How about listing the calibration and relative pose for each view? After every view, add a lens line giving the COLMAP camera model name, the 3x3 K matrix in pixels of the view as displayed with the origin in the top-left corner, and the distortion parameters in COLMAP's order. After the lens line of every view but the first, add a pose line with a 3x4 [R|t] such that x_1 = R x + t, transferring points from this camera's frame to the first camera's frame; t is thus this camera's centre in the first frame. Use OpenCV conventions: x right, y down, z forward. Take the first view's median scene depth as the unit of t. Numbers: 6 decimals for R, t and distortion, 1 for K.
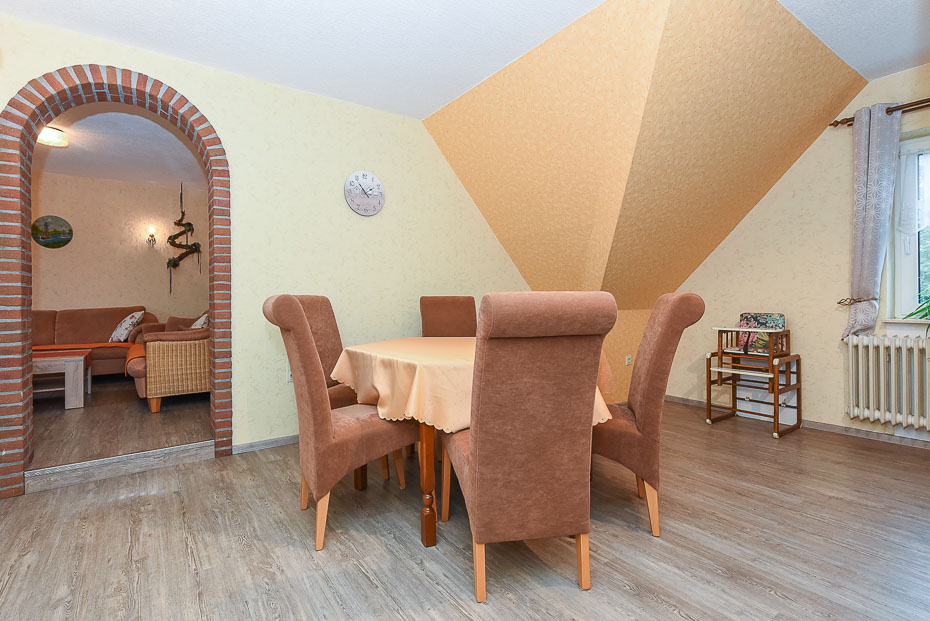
lens RADIAL K [[440.5, 0, 423.1], [0, 440.5, 298.6], [0, 0, 1]] dist [-0.000711, -0.000788]
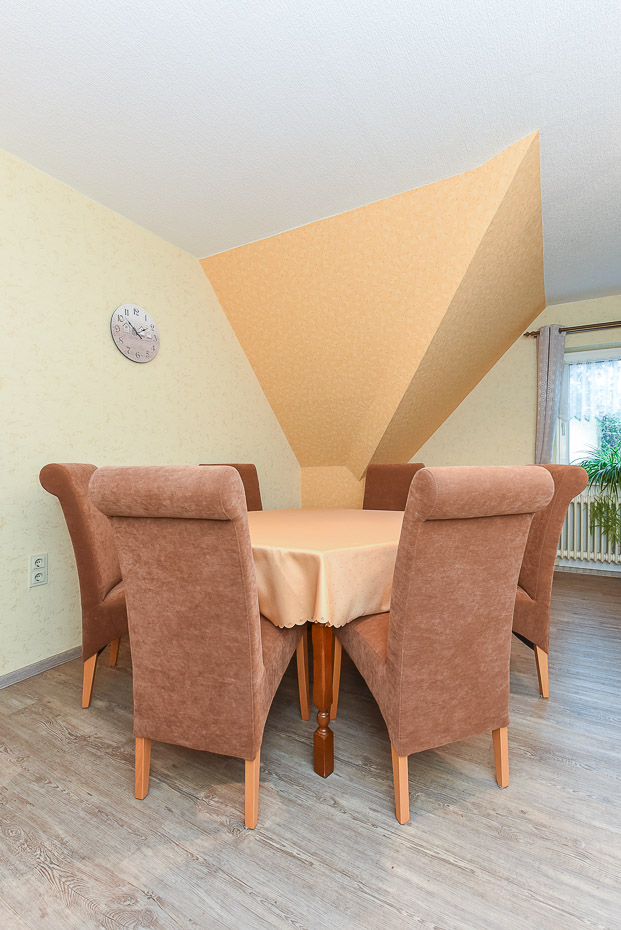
lens RADIAL K [[423.1, 0, 327.0], [0, 423.1, 464.9], [0, 0, 1]] dist [-0.001133, -0.000917]
pose [[0.877775, 0.001522, 0.479071, -0.236621], [-0.005113, 0.999968, 0.006190, -0.012524], [-0.479046, -0.007883, 0.877754, 0.205182]]
